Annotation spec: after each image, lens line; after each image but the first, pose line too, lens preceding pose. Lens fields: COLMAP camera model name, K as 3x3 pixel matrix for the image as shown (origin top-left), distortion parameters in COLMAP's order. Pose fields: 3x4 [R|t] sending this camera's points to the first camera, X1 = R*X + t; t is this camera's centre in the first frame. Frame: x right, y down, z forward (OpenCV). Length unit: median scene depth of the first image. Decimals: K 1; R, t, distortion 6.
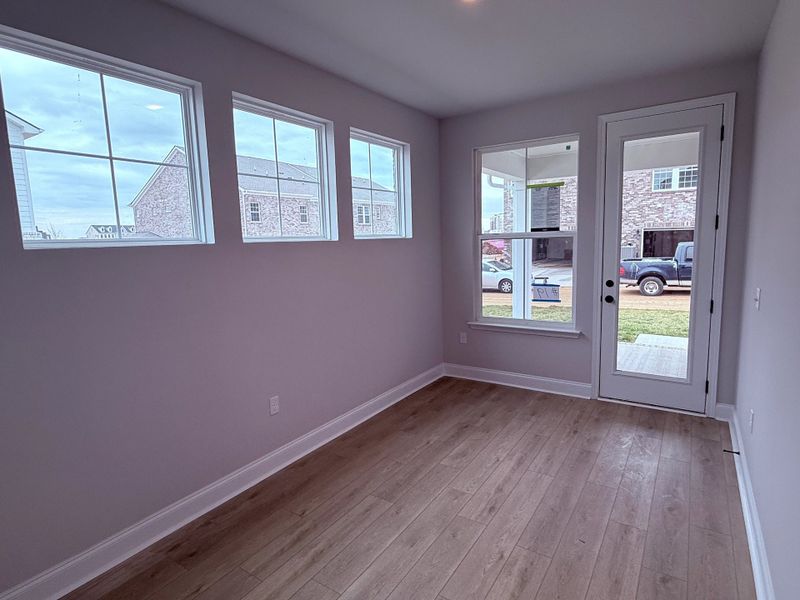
lens RADIAL K [[443.6, 0, 399.0], [0, 443.6, 298.2], [0, 0, 1]] dist [-0.000923, 0.000095]
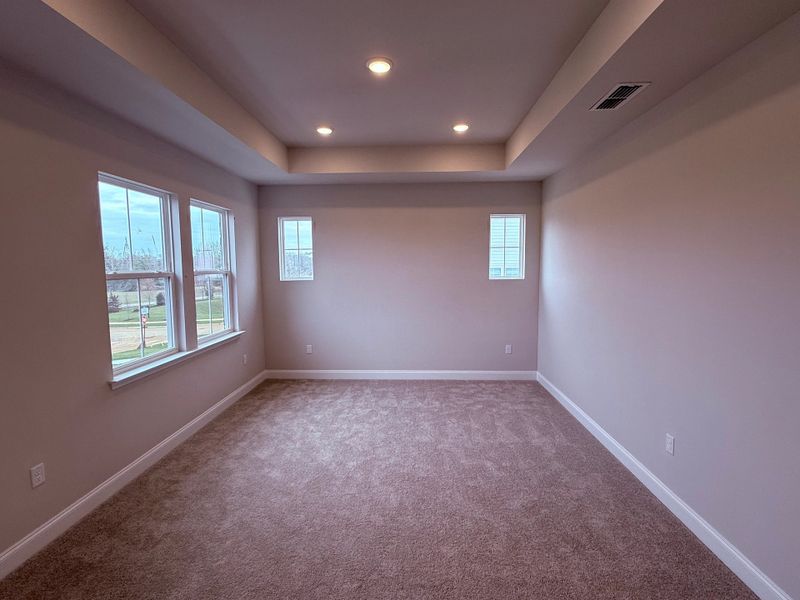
lens RADIAL K [[443.6, 0, 399.0], [0, 443.6, 298.2], [0, 0, 1]] dist [-0.000923, 0.000095]
pose [[0.851234, -0.064014, 0.520867, -0.282493], [0.112278, 0.991765, -0.061605, 0.071314], [-0.512634, 0.110922, 0.851412, -0.431778]]
